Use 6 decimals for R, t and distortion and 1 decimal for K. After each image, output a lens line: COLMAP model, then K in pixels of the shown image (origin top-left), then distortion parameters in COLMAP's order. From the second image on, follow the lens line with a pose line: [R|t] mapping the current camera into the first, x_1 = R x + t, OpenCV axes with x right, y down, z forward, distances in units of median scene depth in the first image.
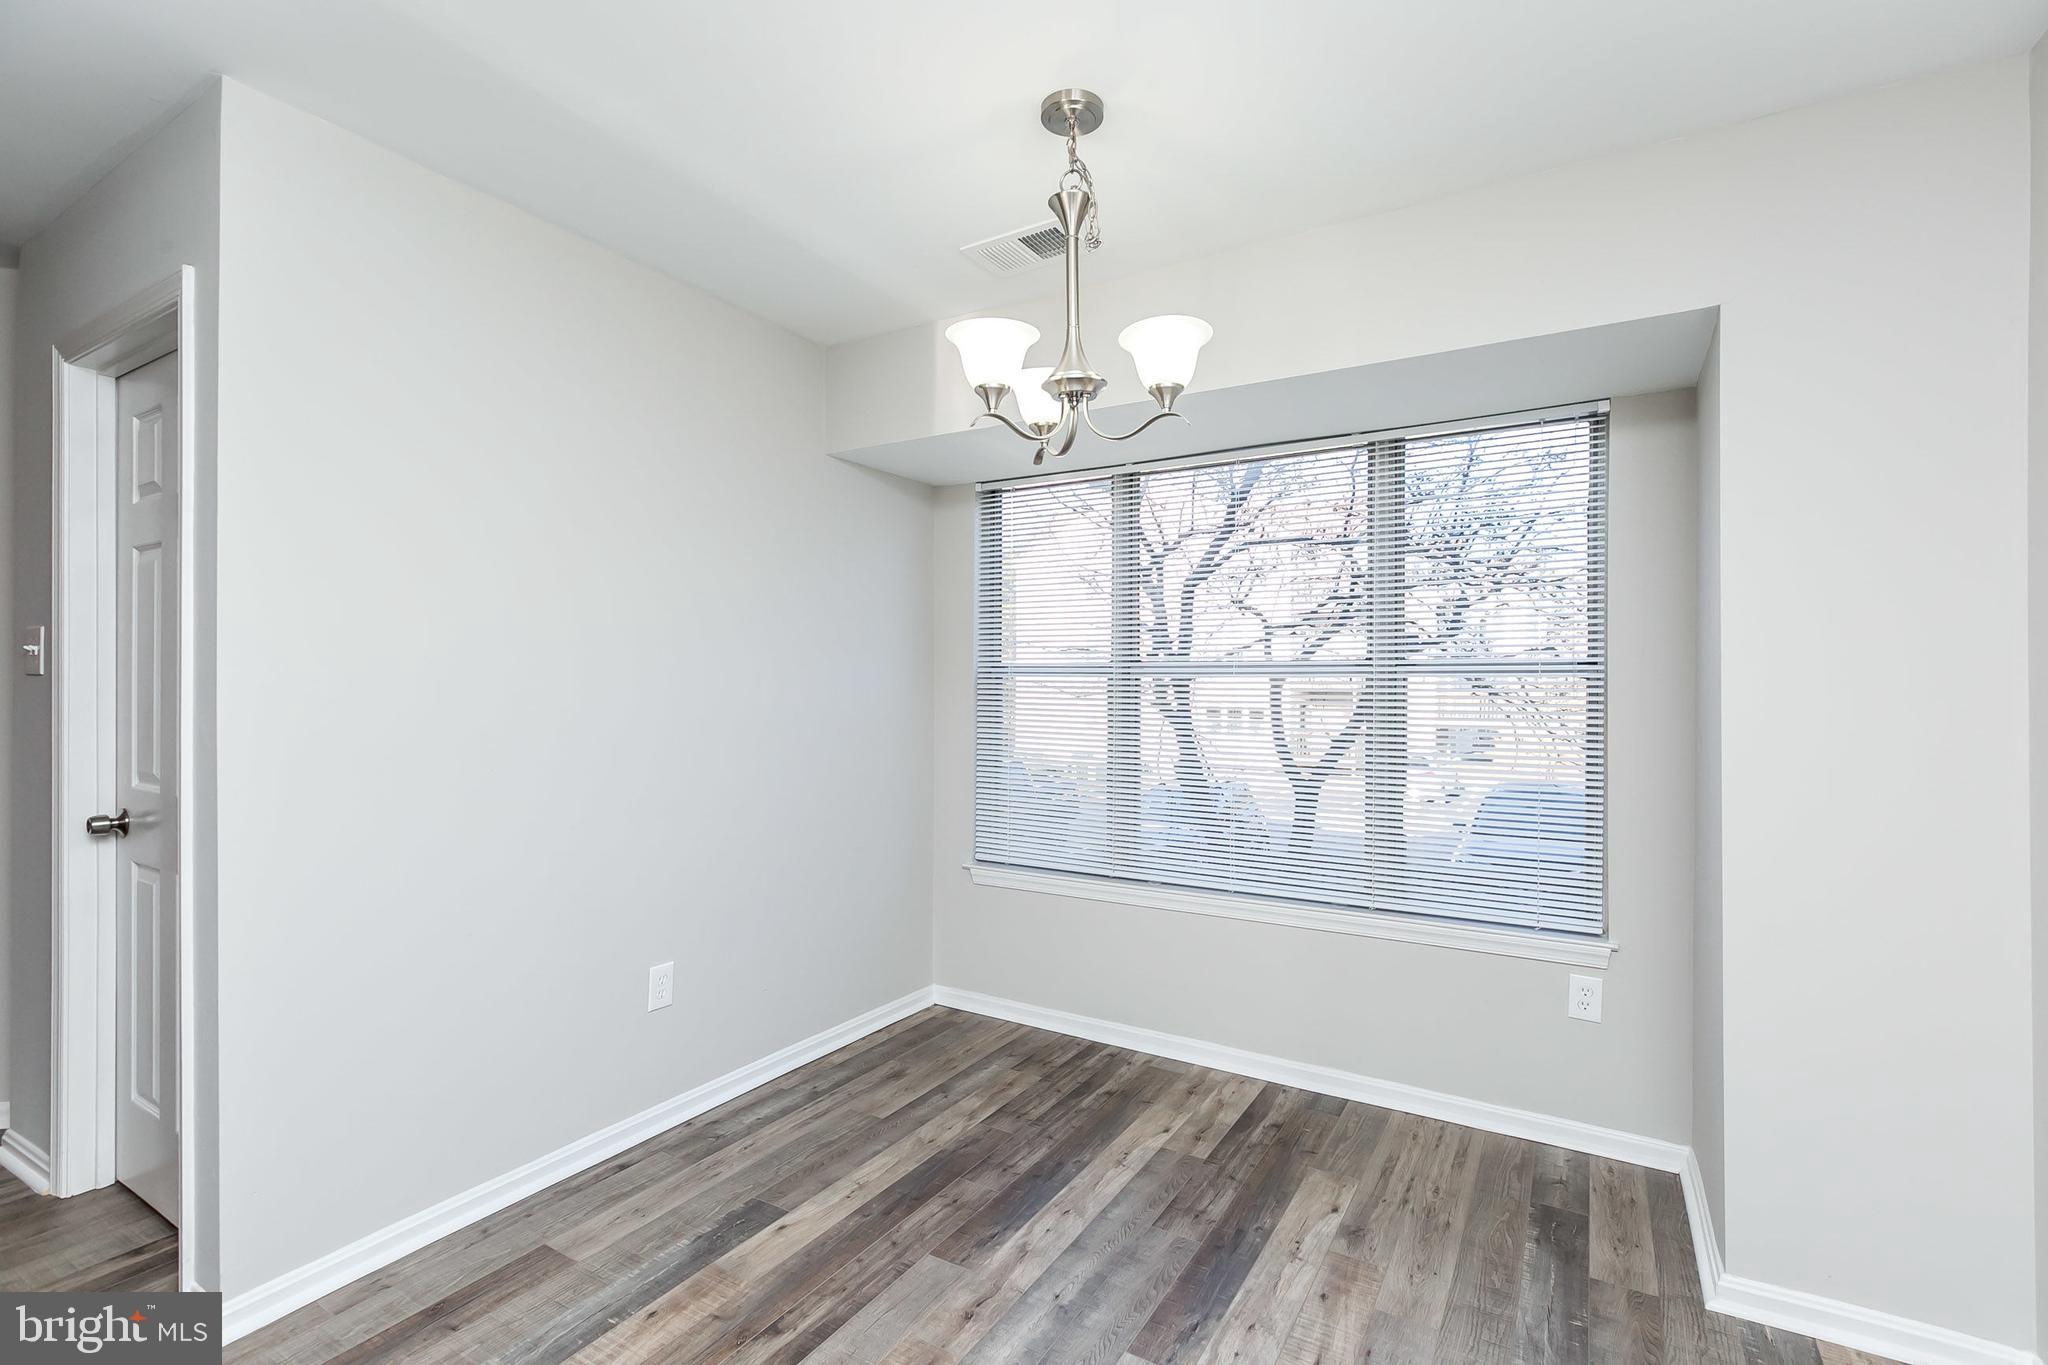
lens RADIAL K [[917.7, 0, 1024.0], [0, 917.7, 682.5], [0, 0, 1]] dist [0.002375, -0.000479]
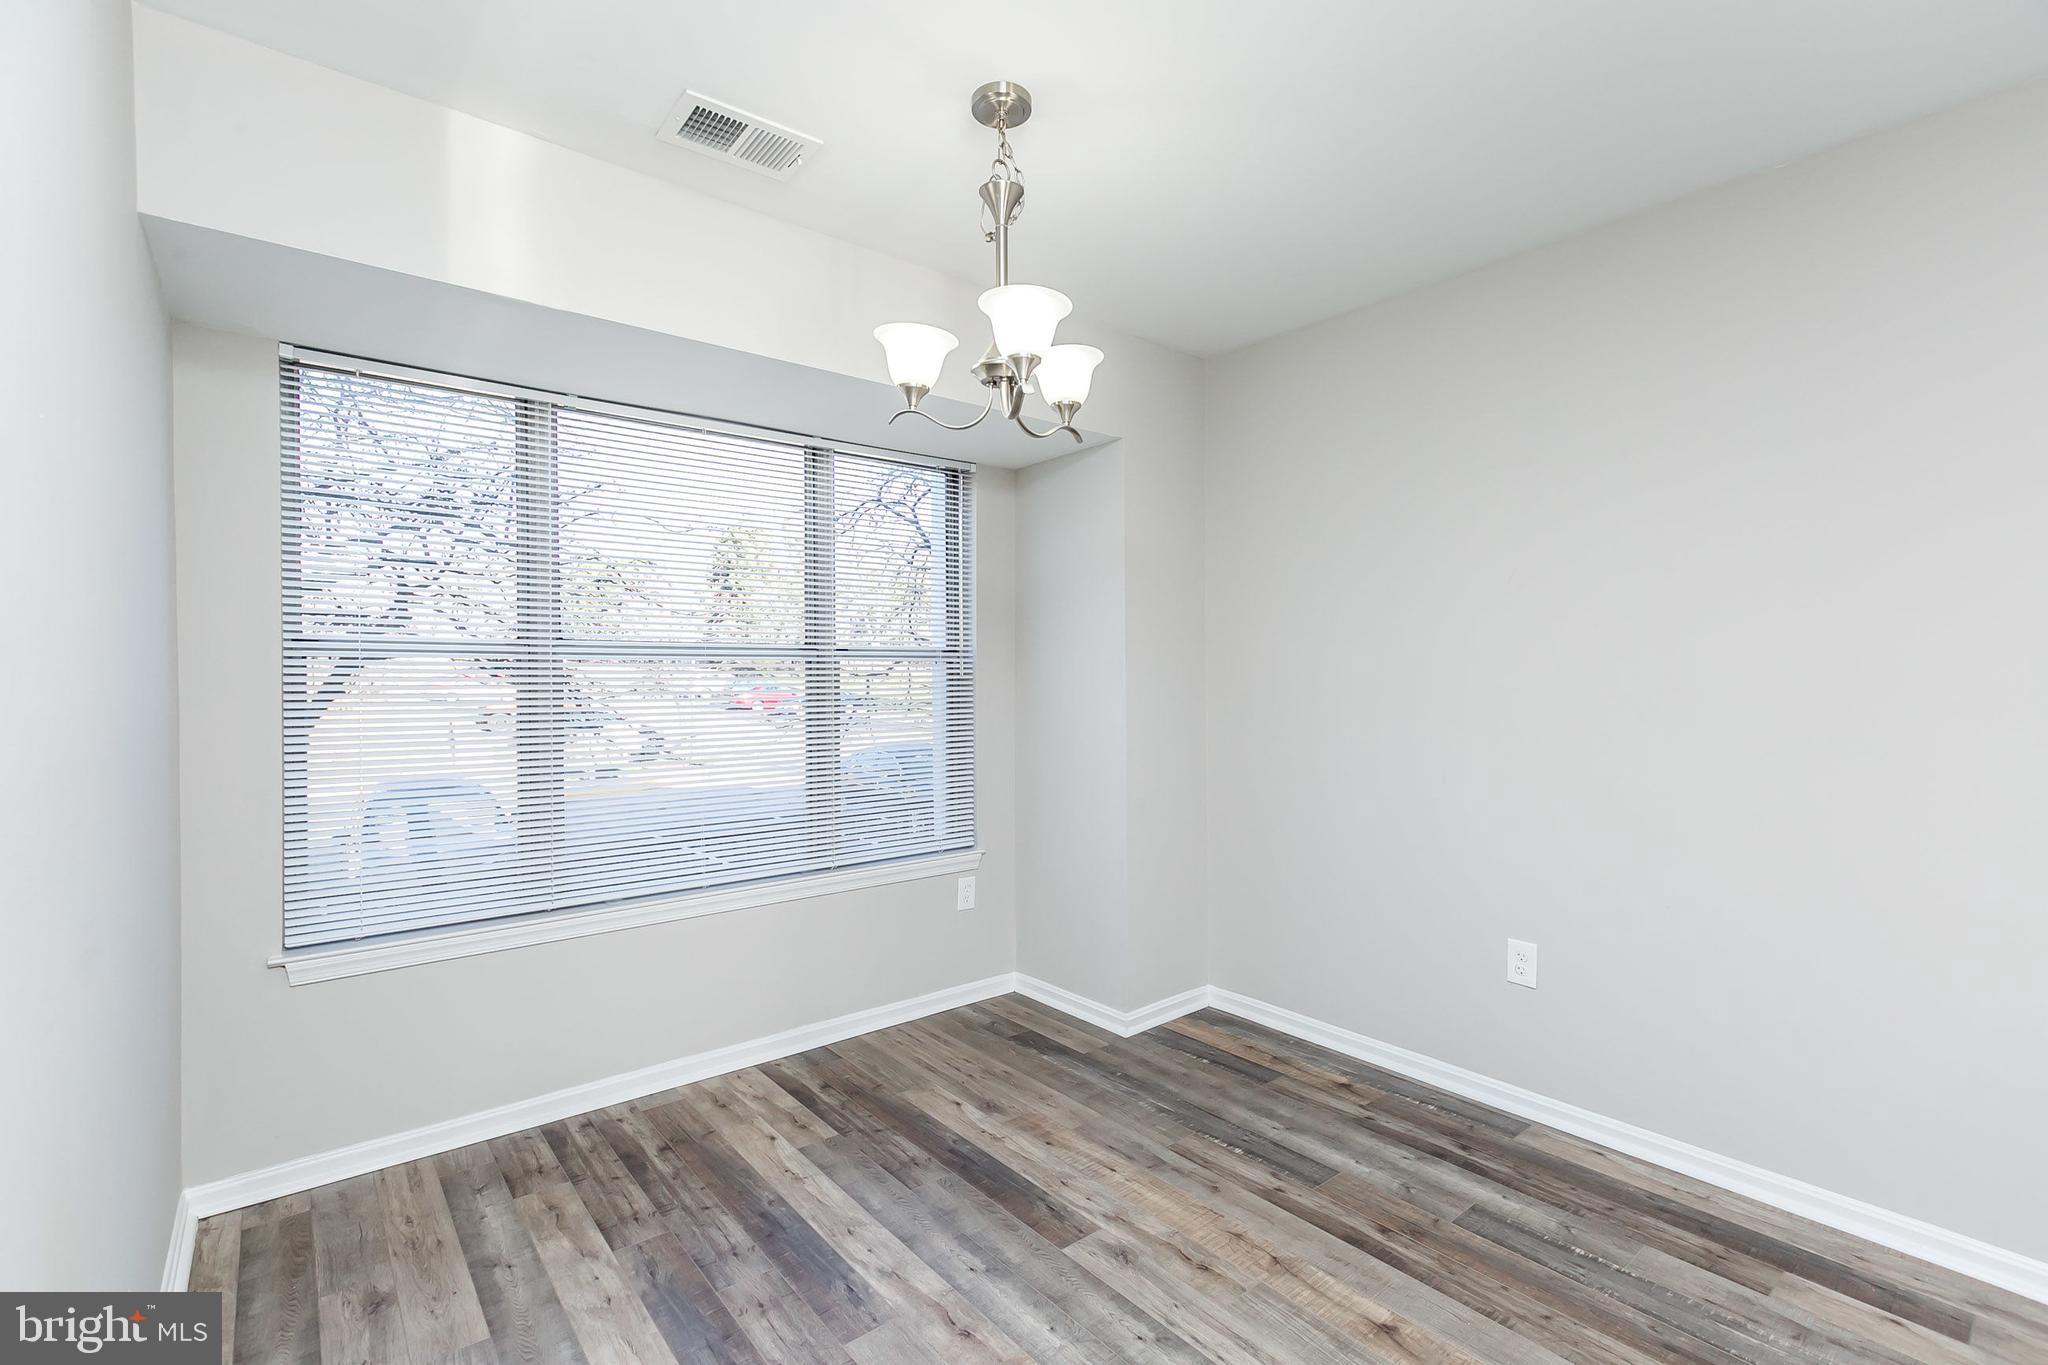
lens RADIAL K [[917.7, 0, 1024.0], [0, 917.7, 682.5], [0, 0, 1]] dist [0.002375, -0.000479]
pose [[0.336480, -0.011088, 0.941625, -0.678820], [0.002443, 0.999938, 0.010901, 0.011152], [-0.941688, -0.001368, 0.336486, 0.466427]]
